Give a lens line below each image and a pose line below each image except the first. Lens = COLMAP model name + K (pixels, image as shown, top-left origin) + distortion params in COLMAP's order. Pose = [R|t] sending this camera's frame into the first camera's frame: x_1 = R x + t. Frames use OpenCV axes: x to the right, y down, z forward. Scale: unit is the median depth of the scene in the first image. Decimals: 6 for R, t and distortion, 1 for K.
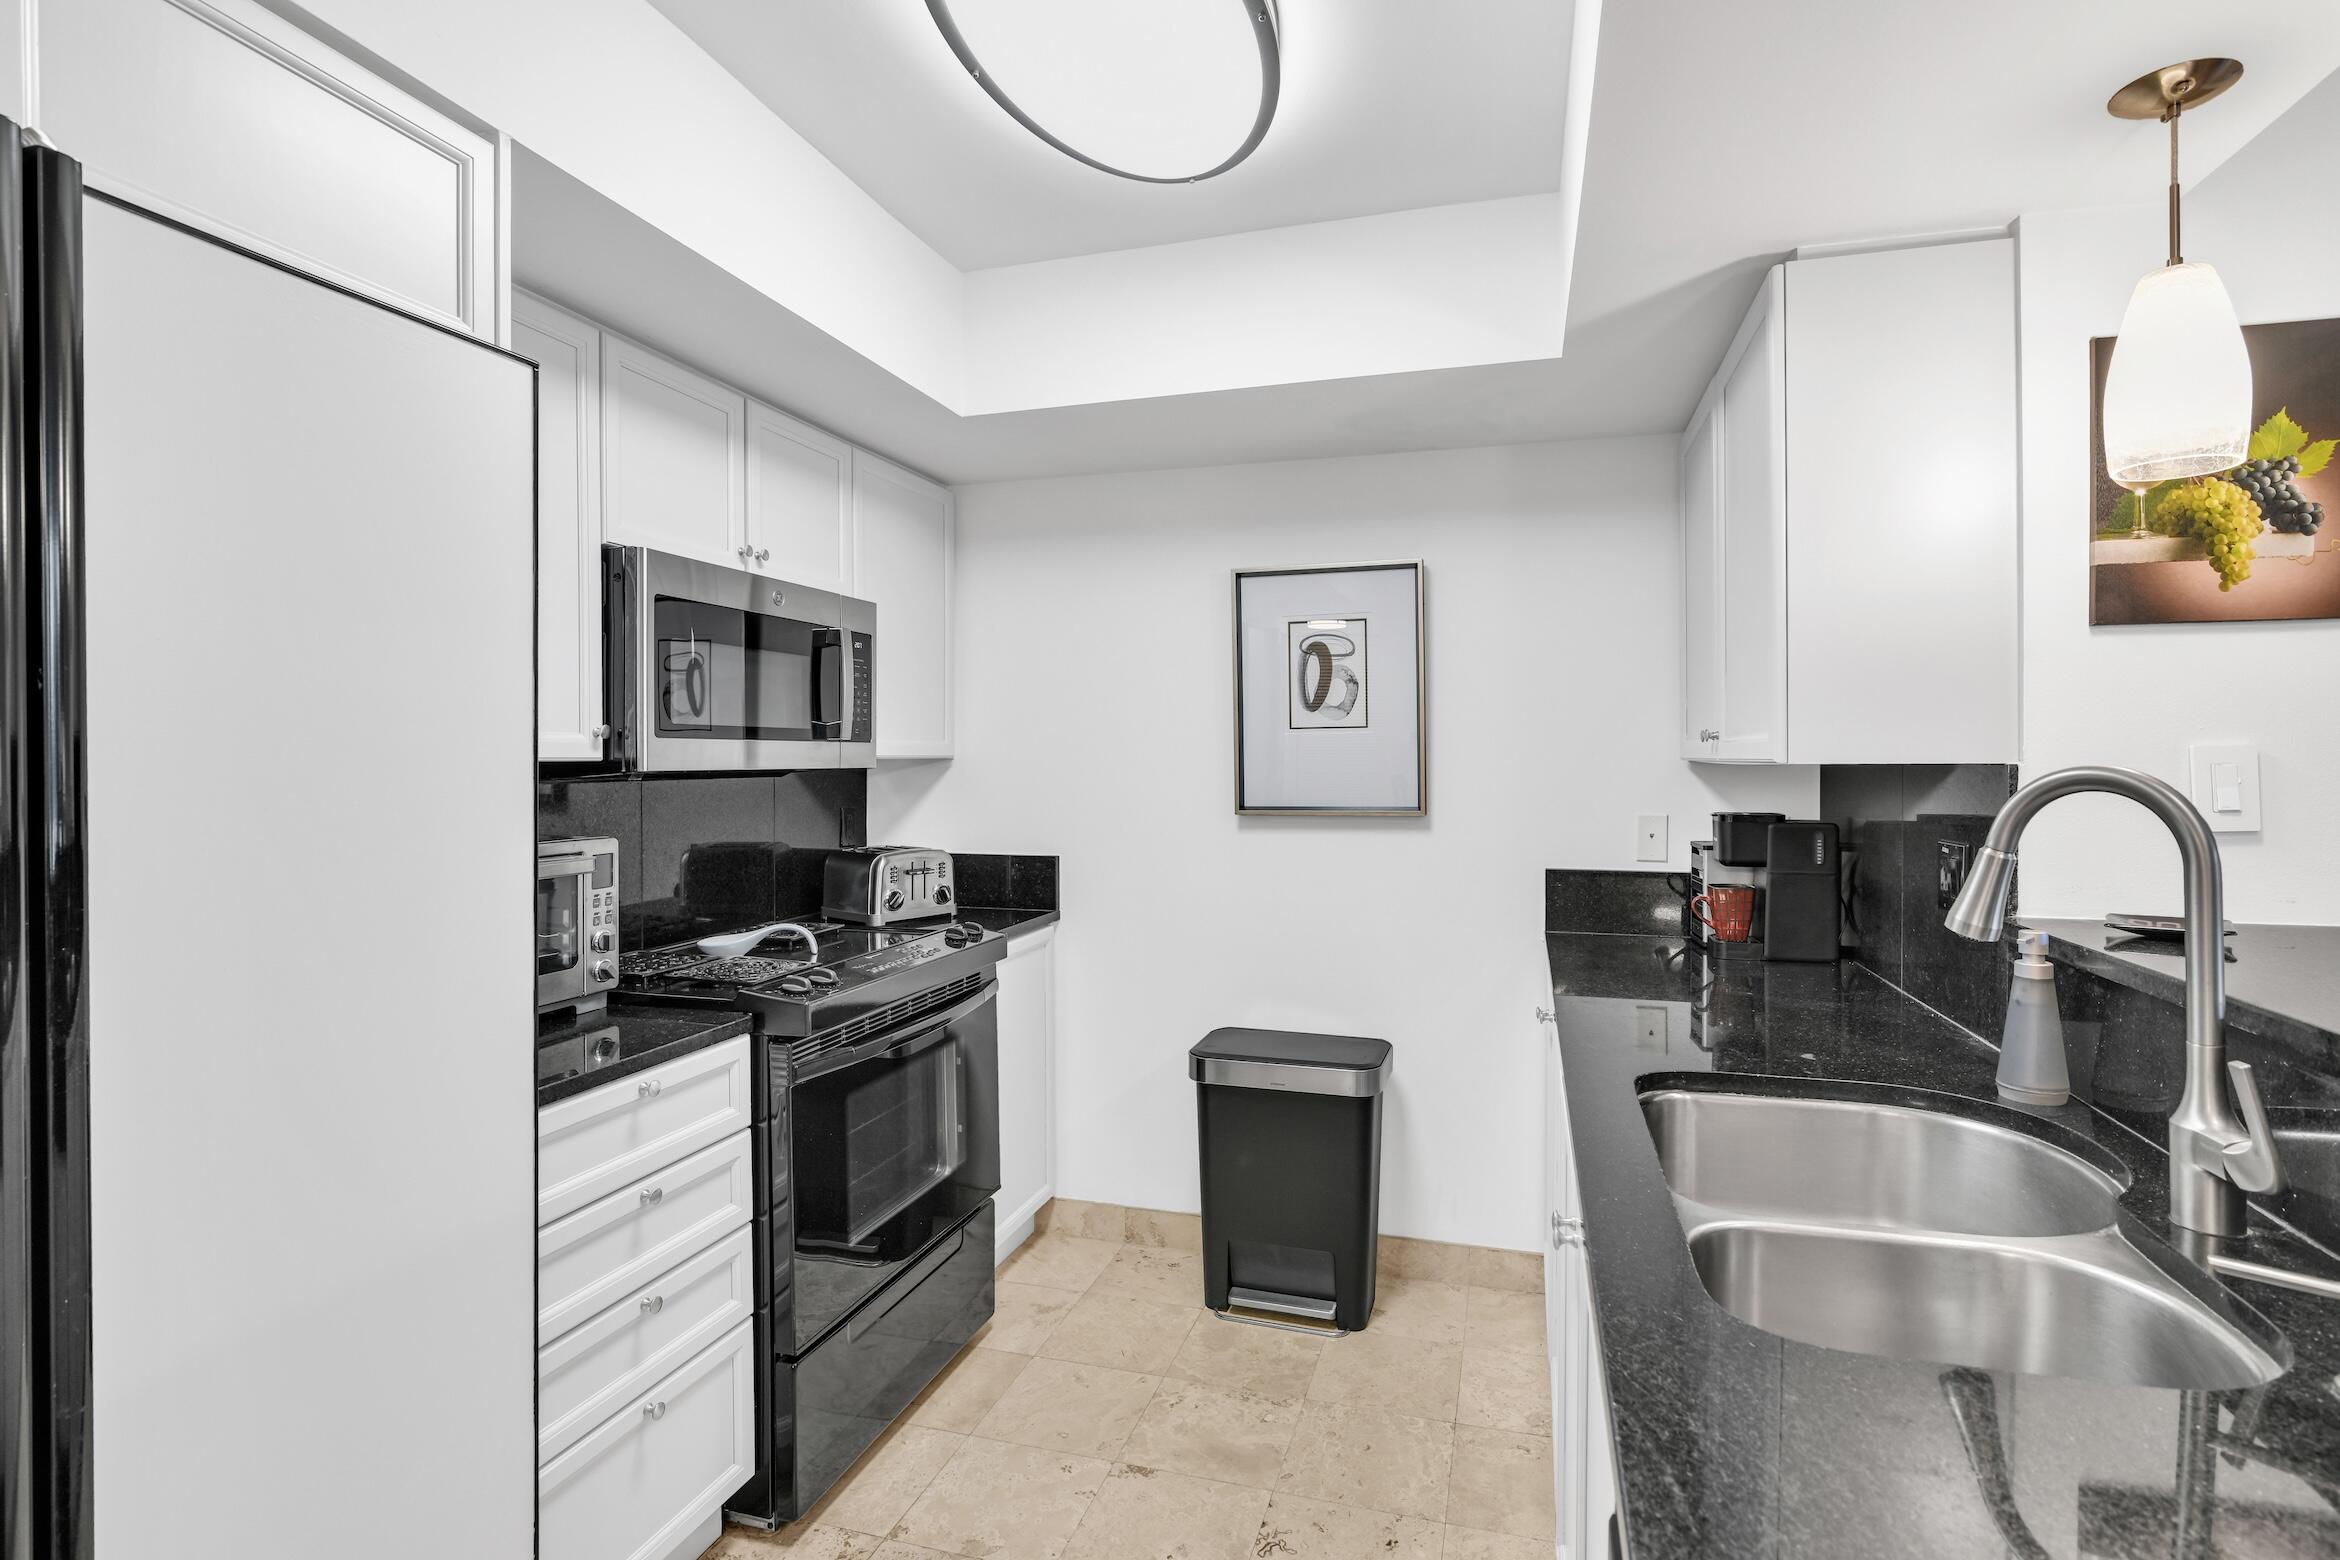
lens RADIAL K [[1098.4, 0, 1170.0], [0, 1098.4, 780.0], [0, 0, 1]] dist [-0.027248, -0.000162]
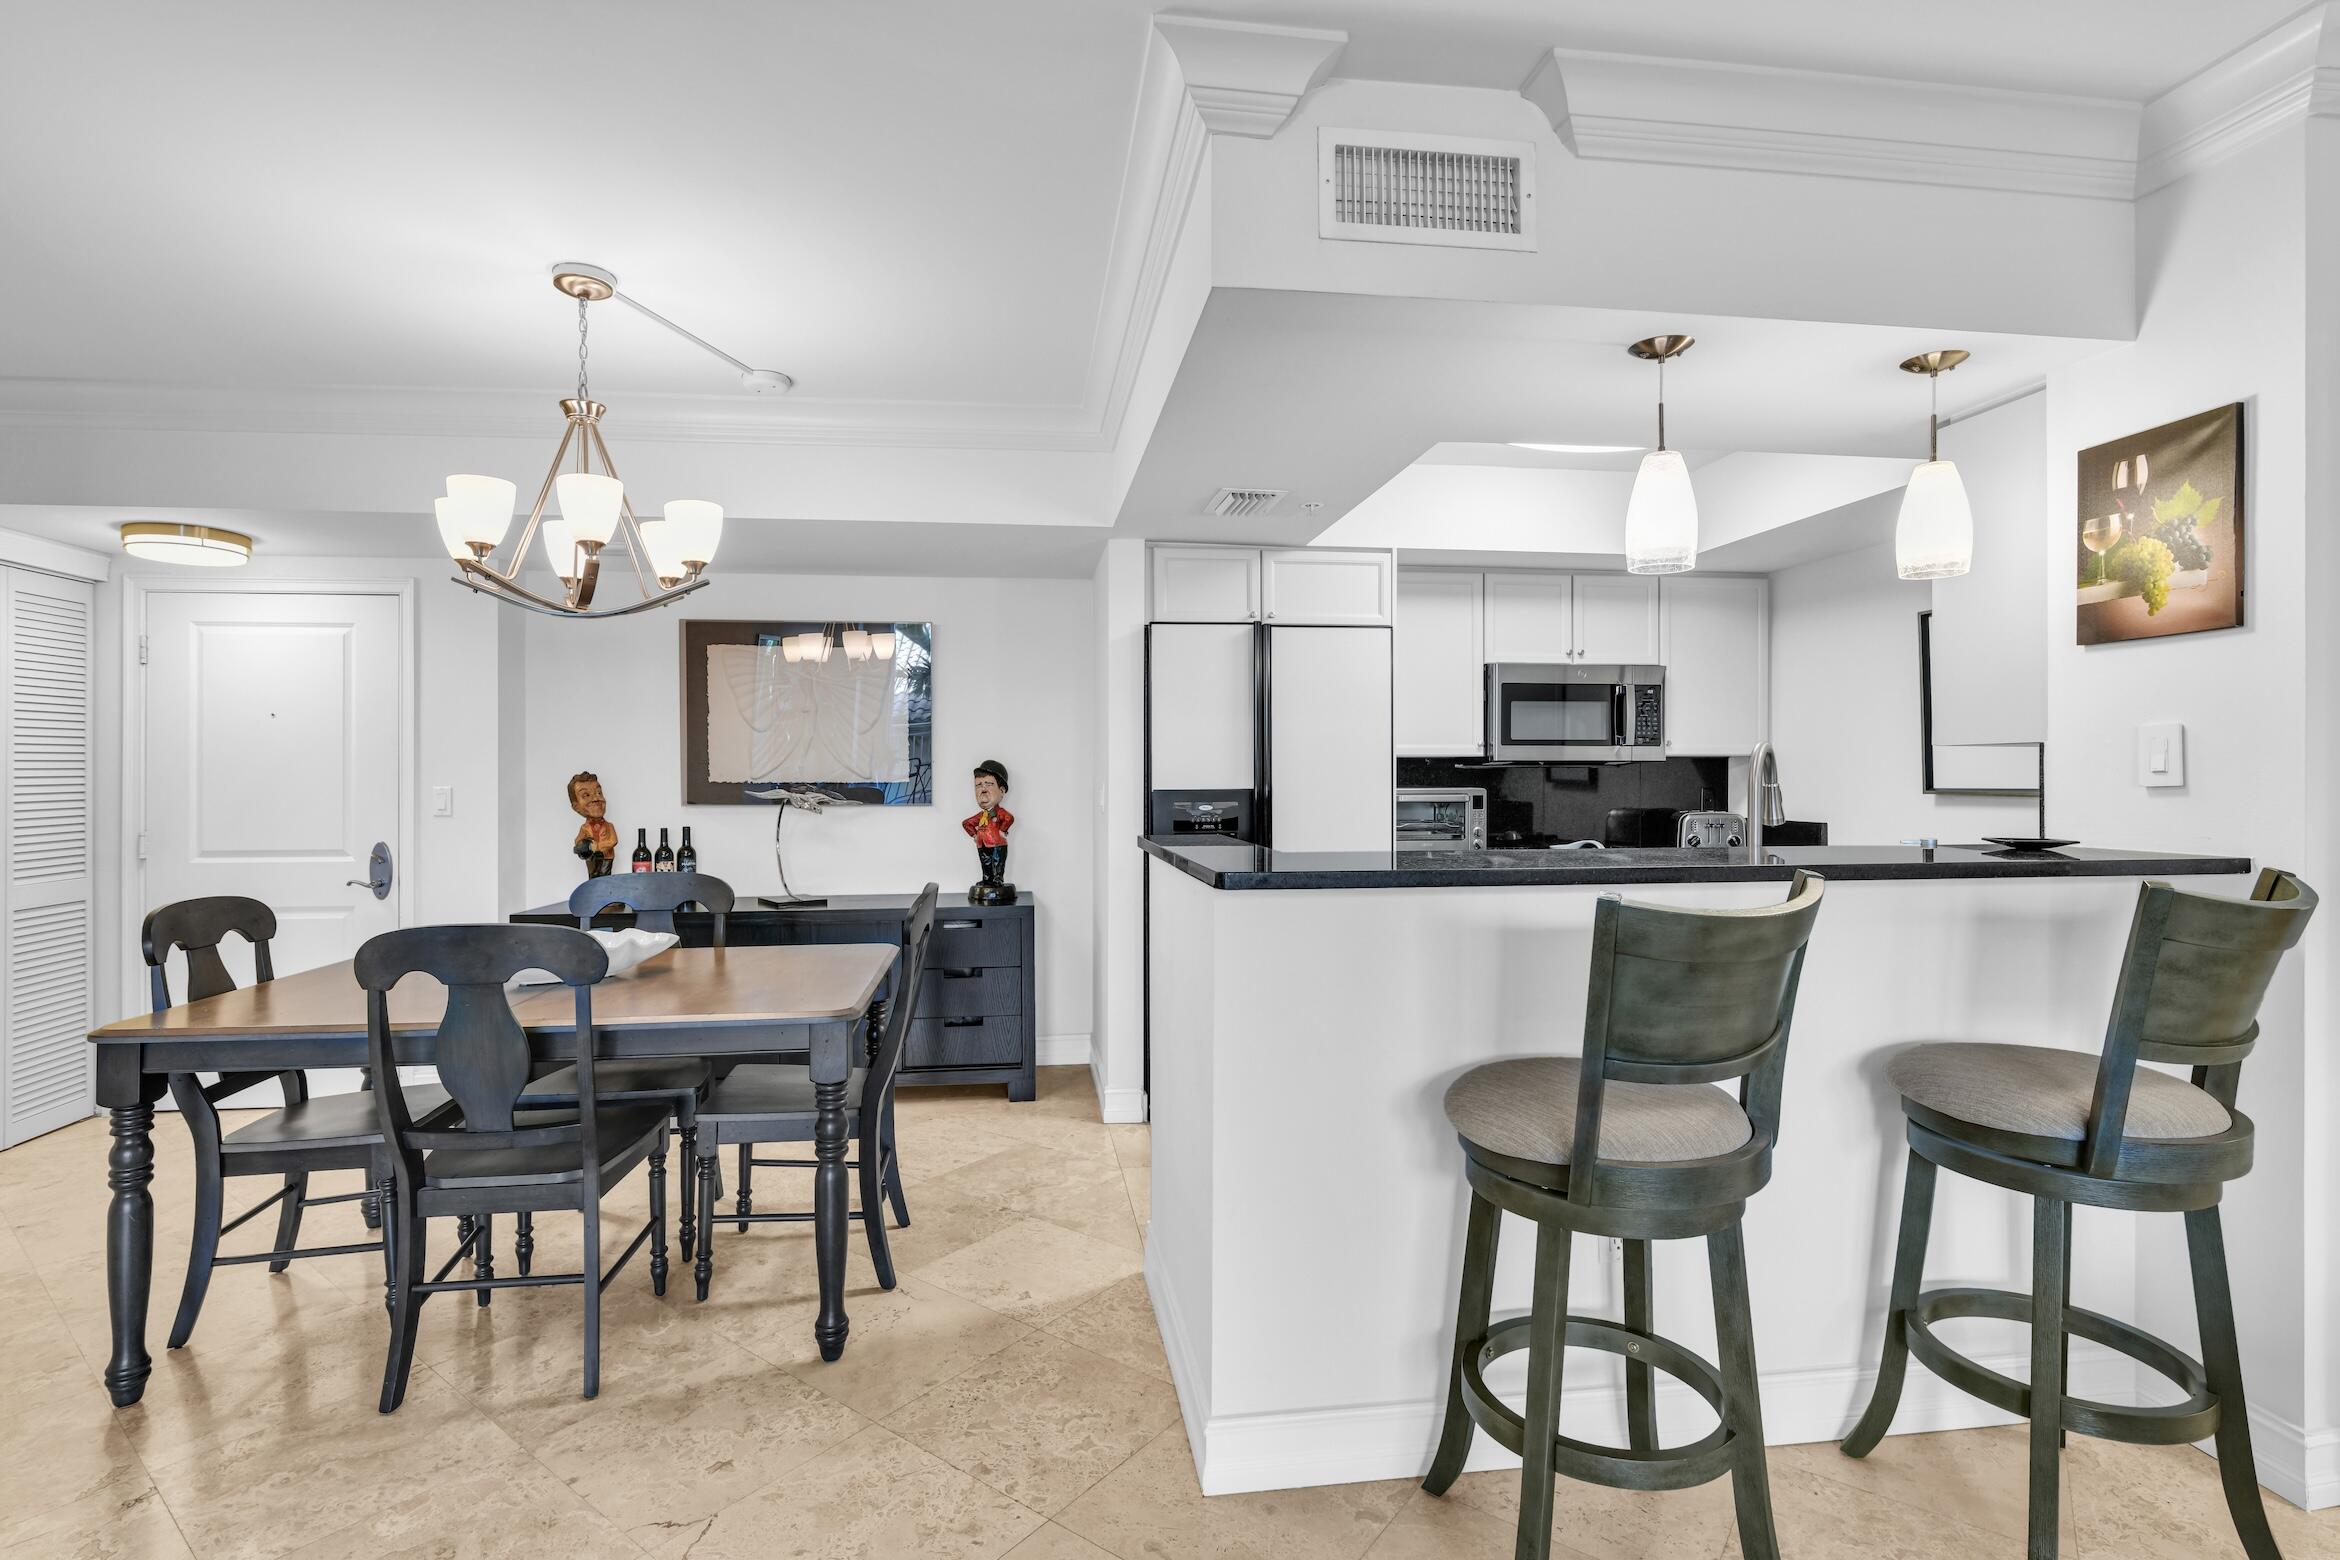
lens RADIAL K [[1097.5, 0, 1145.0], [0, 1097.5, 778.2], [0, 0, 1]] dist [-0.018618, 0.000052]
pose [[0.395543, 0.004770, -0.918435, 1.096065], [-0.019484, 0.999805, -0.003199, 0.042408], [0.918241, 0.019160, 0.395558, -0.484300]]
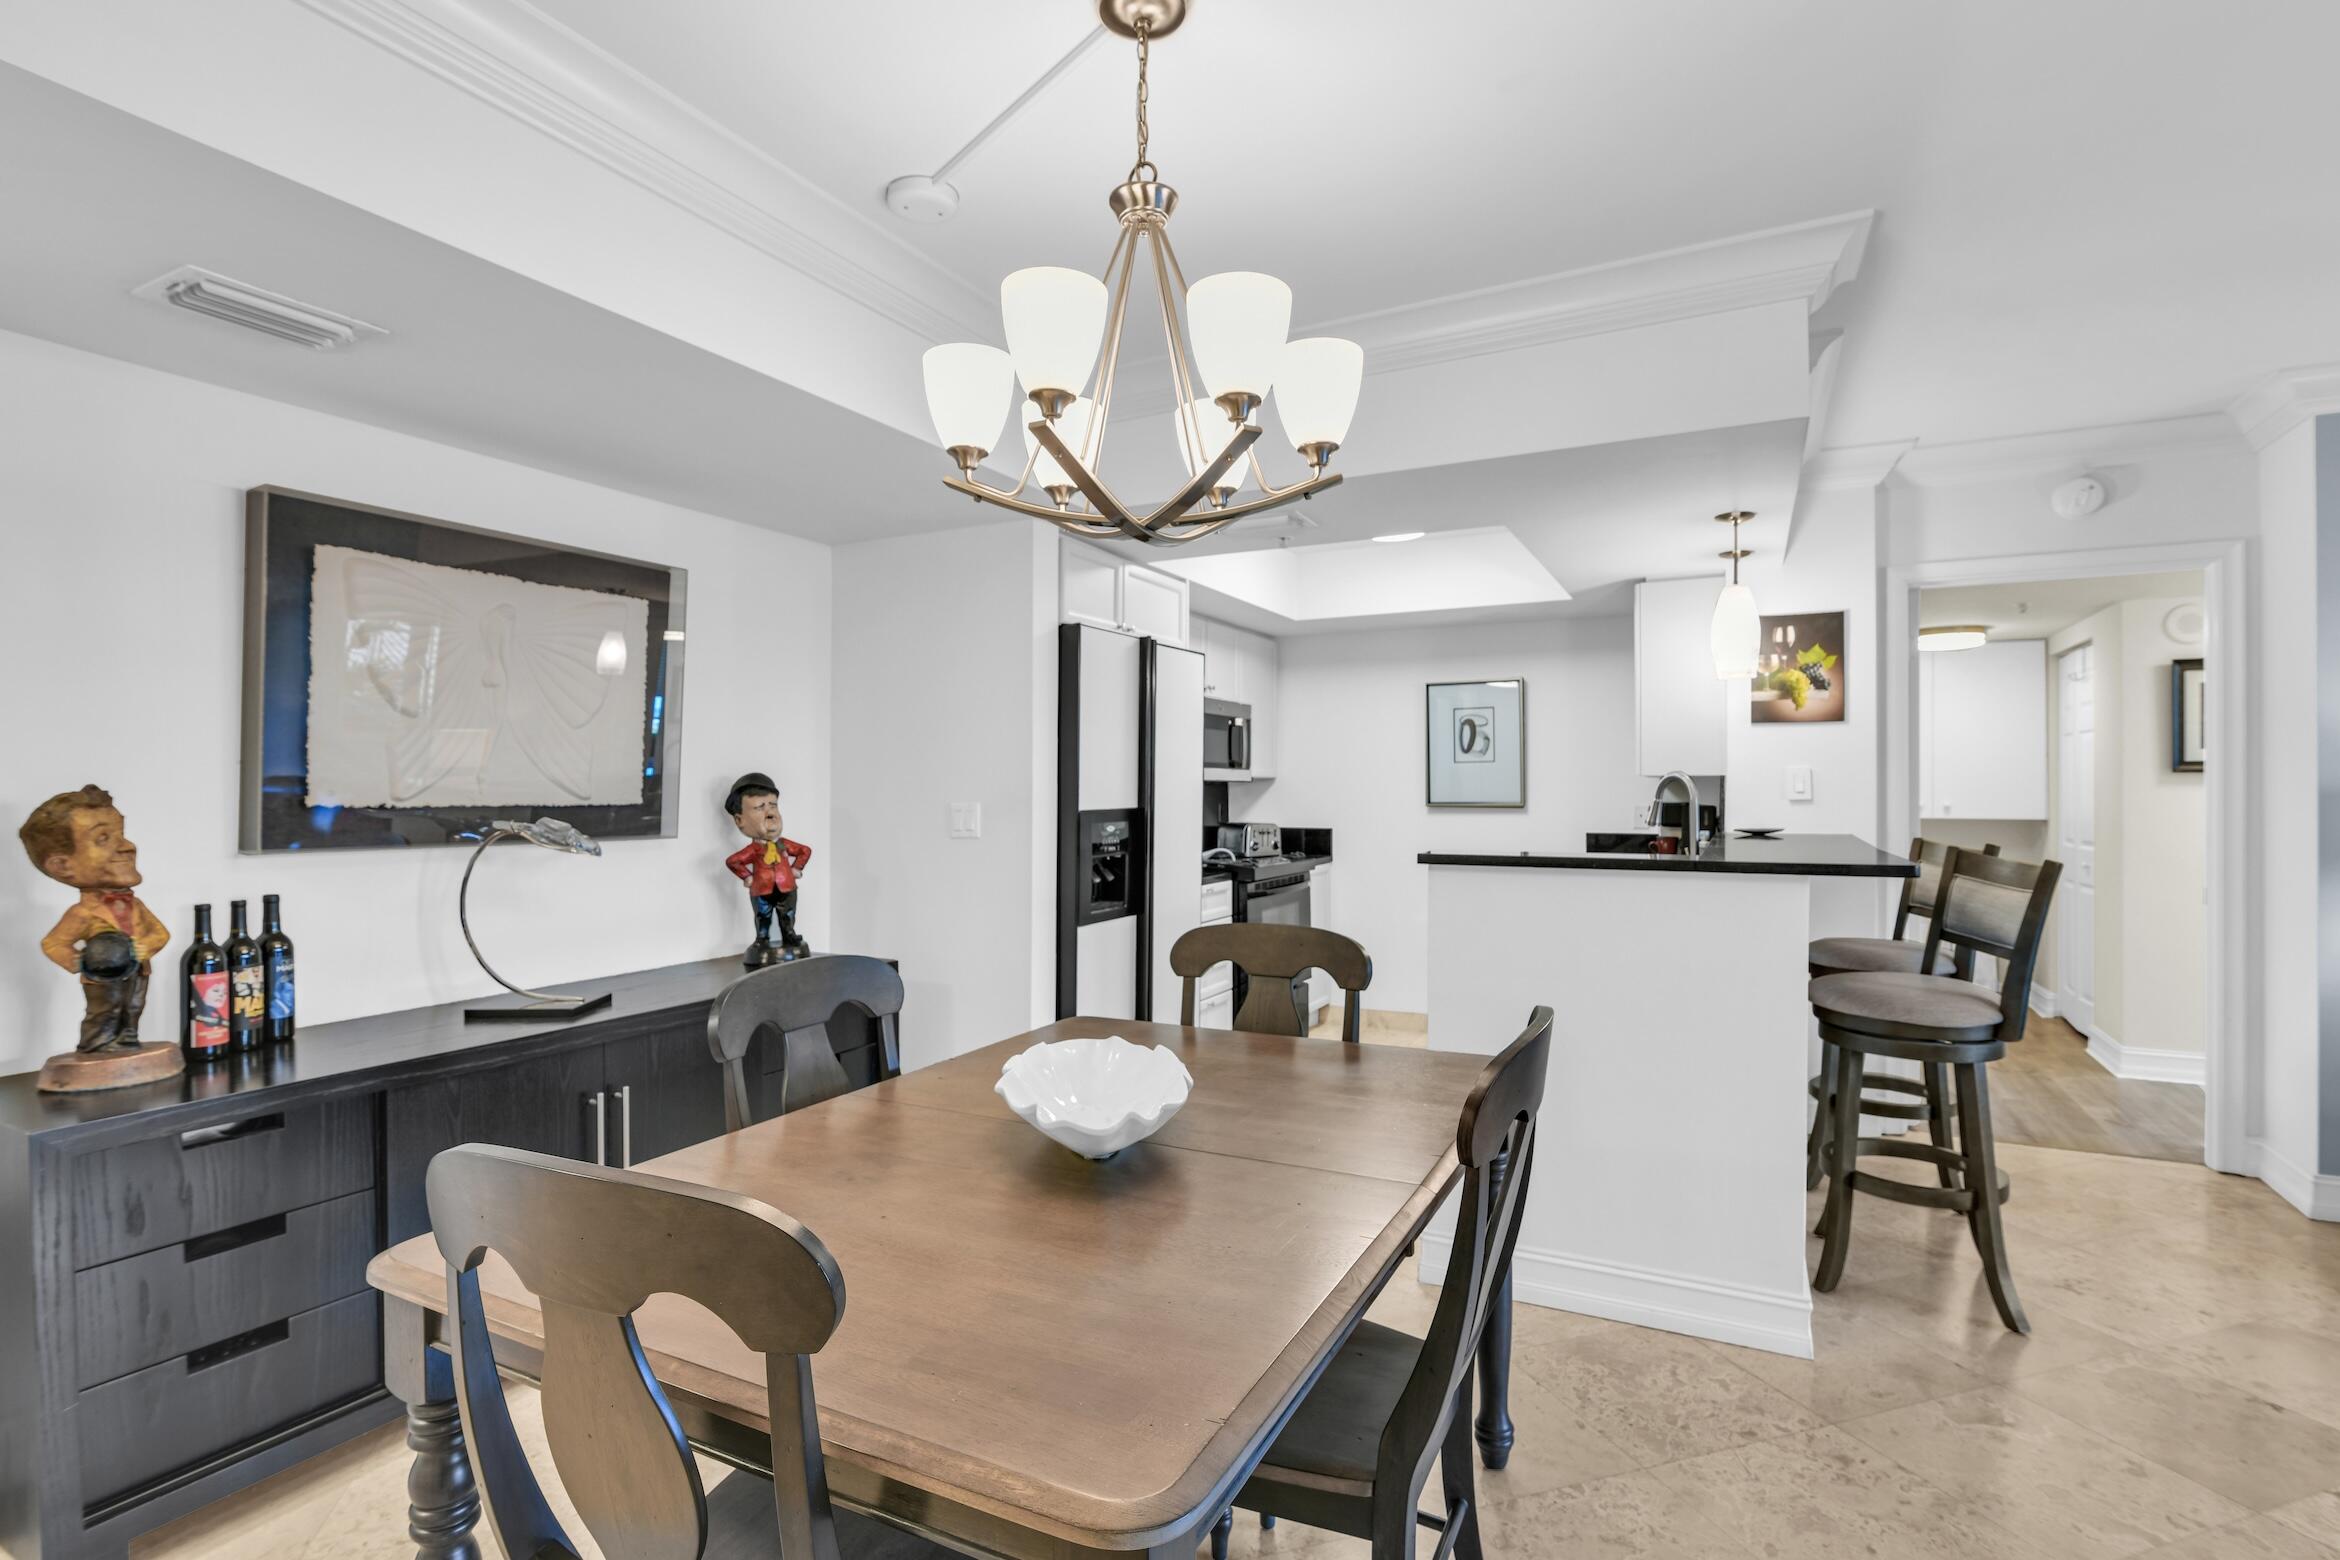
lens RADIAL K [[1097.5, 0, 1145.0], [0, 1097.5, 778.2], [0, 0, 1]] dist [-0.018618, 0.000052]
pose [[0.978136, 0.002018, -0.207956, -0.030462], [-0.008663, 0.999480, -0.031050, 0.057108], [0.207785, 0.032173, 0.977645, -1.252046]]
